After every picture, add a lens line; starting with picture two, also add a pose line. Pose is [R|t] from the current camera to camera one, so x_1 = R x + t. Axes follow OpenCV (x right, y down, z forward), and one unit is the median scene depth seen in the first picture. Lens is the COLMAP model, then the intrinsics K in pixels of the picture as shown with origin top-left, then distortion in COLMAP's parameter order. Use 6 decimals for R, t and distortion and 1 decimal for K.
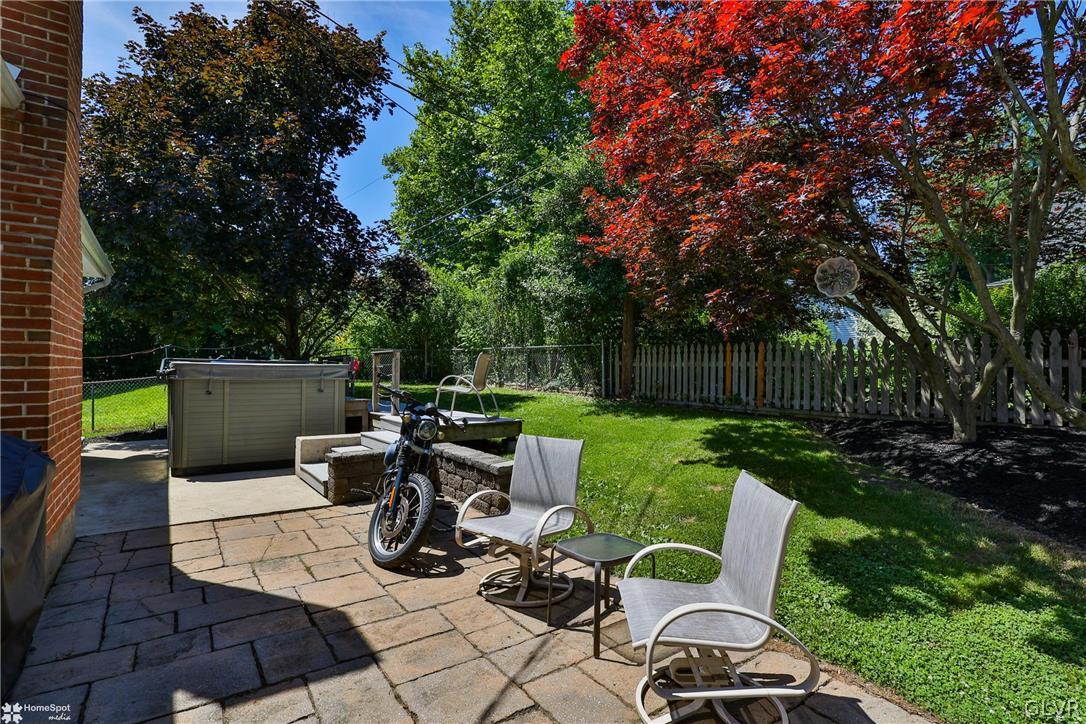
lens RADIAL K [[534.8, 0, 541.8], [0, 534.8, 364.2], [0, 0, 1]] dist [0.002161, 0.001379]
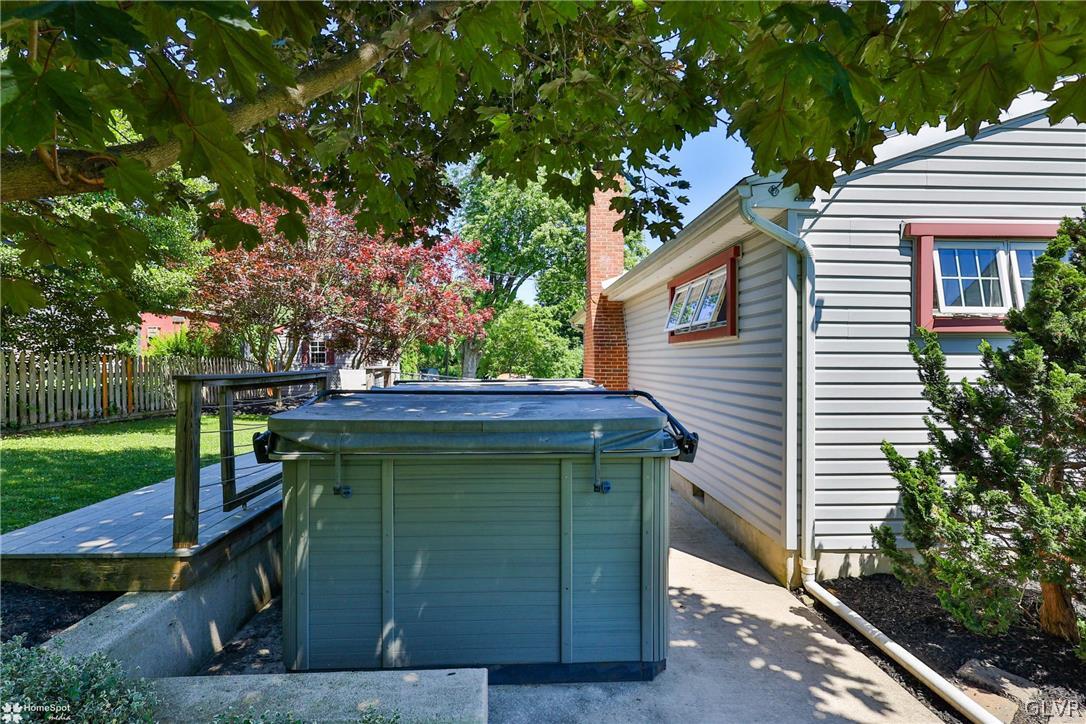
lens RADIAL K [[534.8, 0, 539.8], [0, 534.8, 364.4], [0, 0, 1]] dist [0.002161, 0.001379]
pose [[-0.840655, -0.005245, 0.541545, -1.057295], [-0.006916, 0.999976, -0.001052, -0.031425], [-0.541526, -0.004630, -0.840671, 1.697340]]
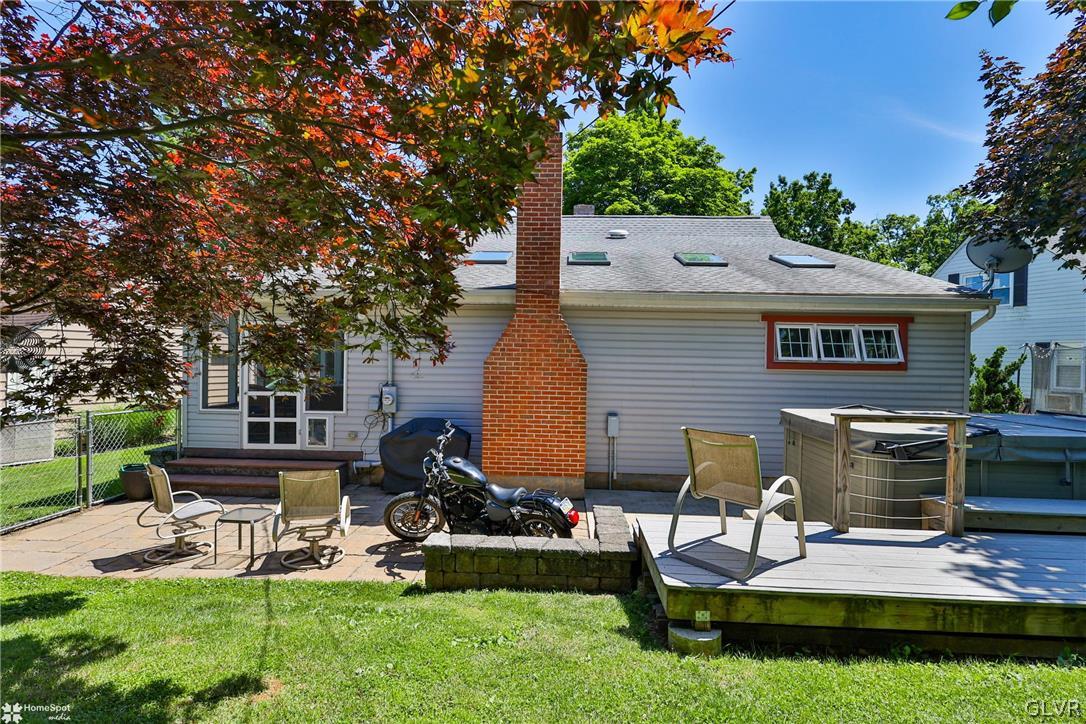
lens RADIAL K [[534.8, 0, 542.7], [0, 534.8, 362.1], [0, 0, 1]] dist [0.002161, 0.001379]
pose [[-0.610401, -0.007771, -0.792055, 0.363994], [-0.012867, 0.999917, 0.000106, -0.077066], [0.791988, 0.010256, -0.610450, 1.105537]]
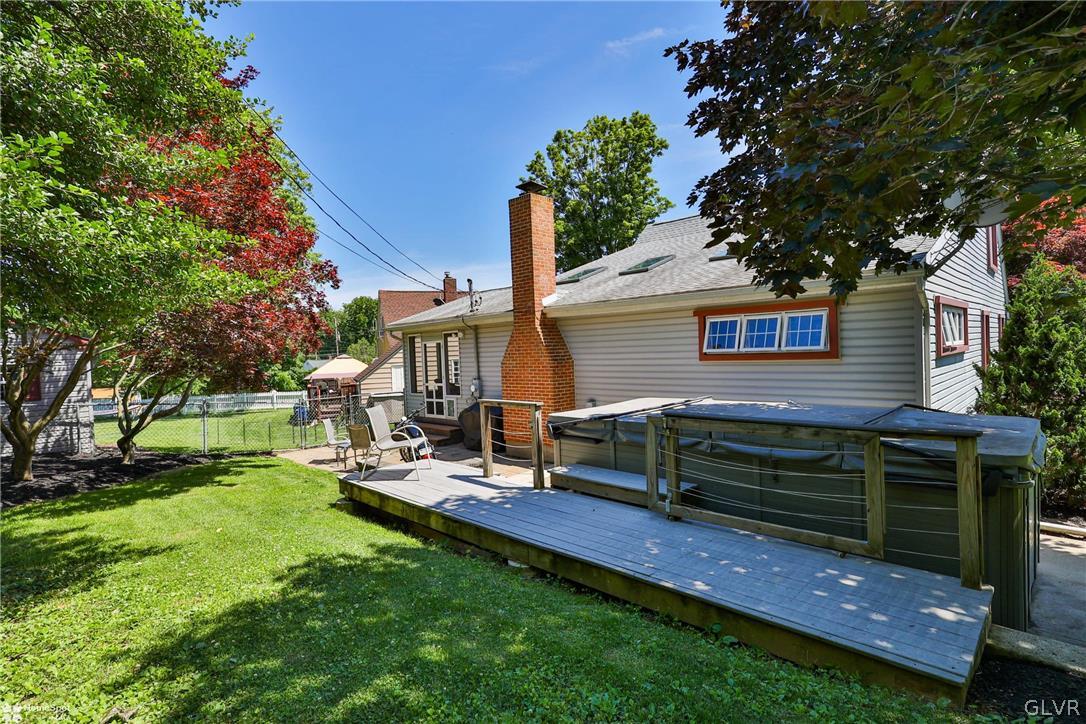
lens RADIAL K [[534.8, 0, 546.5], [0, 534.8, 357.7], [0, 0, 1]] dist [0.002161, 0.001379]
pose [[-0.982768, 0.034746, -0.181547, -0.222678], [0.034309, 0.999396, 0.005545, -0.093601], [0.181630, -0.000779, -0.983367, 1.868201]]
